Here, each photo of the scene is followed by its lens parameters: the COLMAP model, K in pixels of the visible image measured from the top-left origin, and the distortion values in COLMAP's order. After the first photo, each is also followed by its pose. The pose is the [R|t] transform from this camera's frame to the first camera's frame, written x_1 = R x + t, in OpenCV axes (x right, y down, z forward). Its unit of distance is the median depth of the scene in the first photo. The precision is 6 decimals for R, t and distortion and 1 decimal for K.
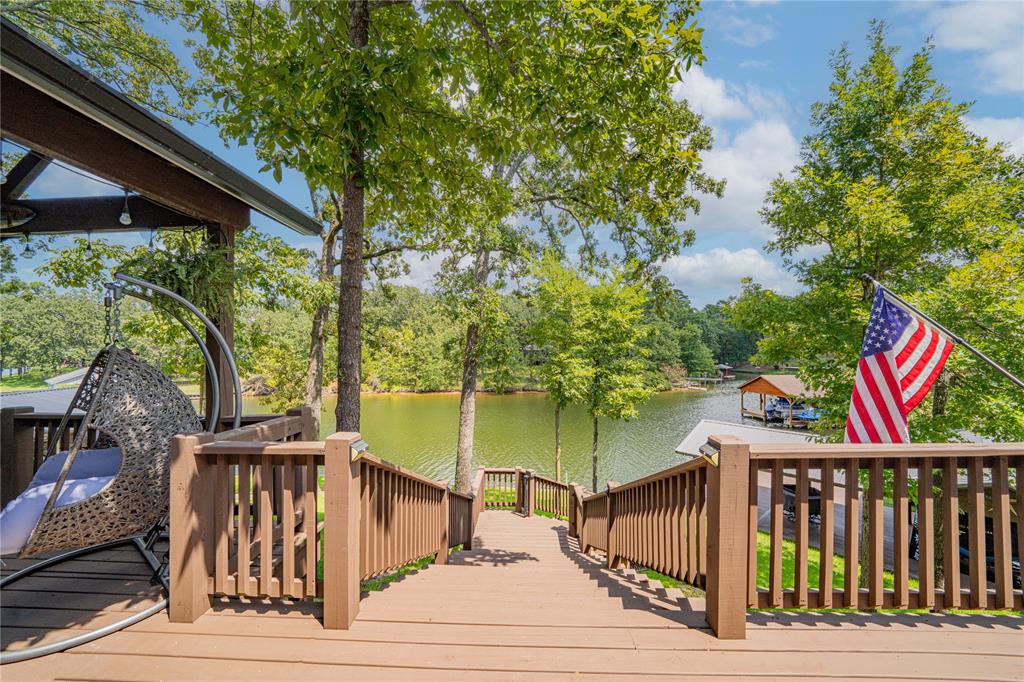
lens RADIAL K [[384.5, 0, 508.8], [0, 384.5, 347.9], [0, 0, 1]] dist [-0.007572, 0.000758]
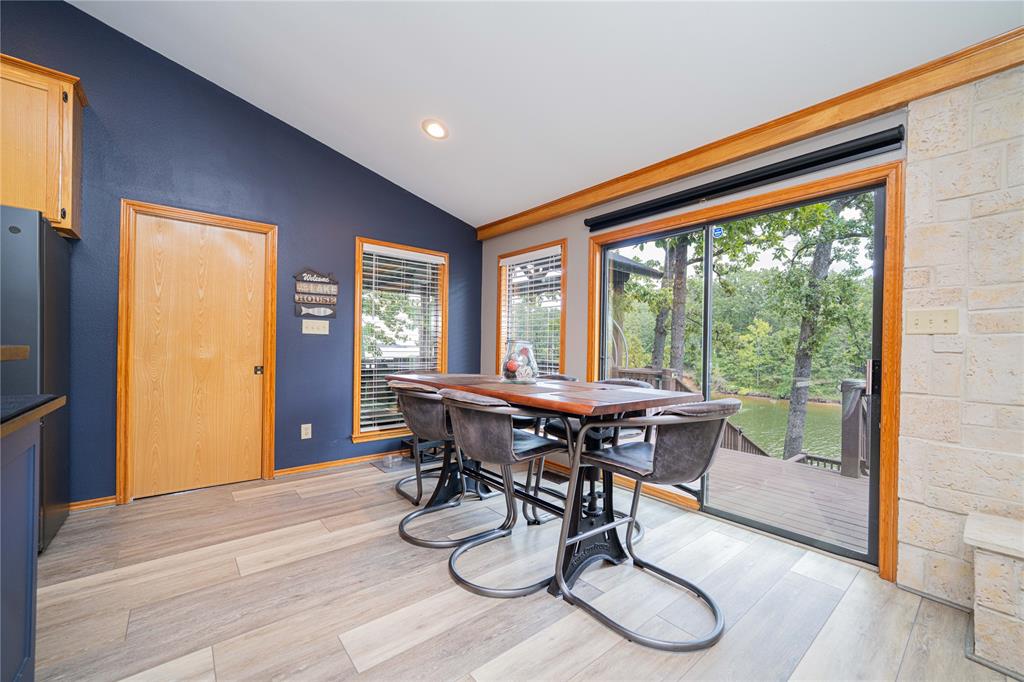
lens RADIAL K [[404.6, 0, 501.2], [0, 404.6, 348.4], [0, 0, 1]] dist [-0.002356, 0.000803]
pose [[0.671223, 0.025117, -0.740830, 0.067302], [-0.015390, 0.999683, 0.019948, 0.004178], [0.741096, -0.001988, 0.671397, -0.134976]]
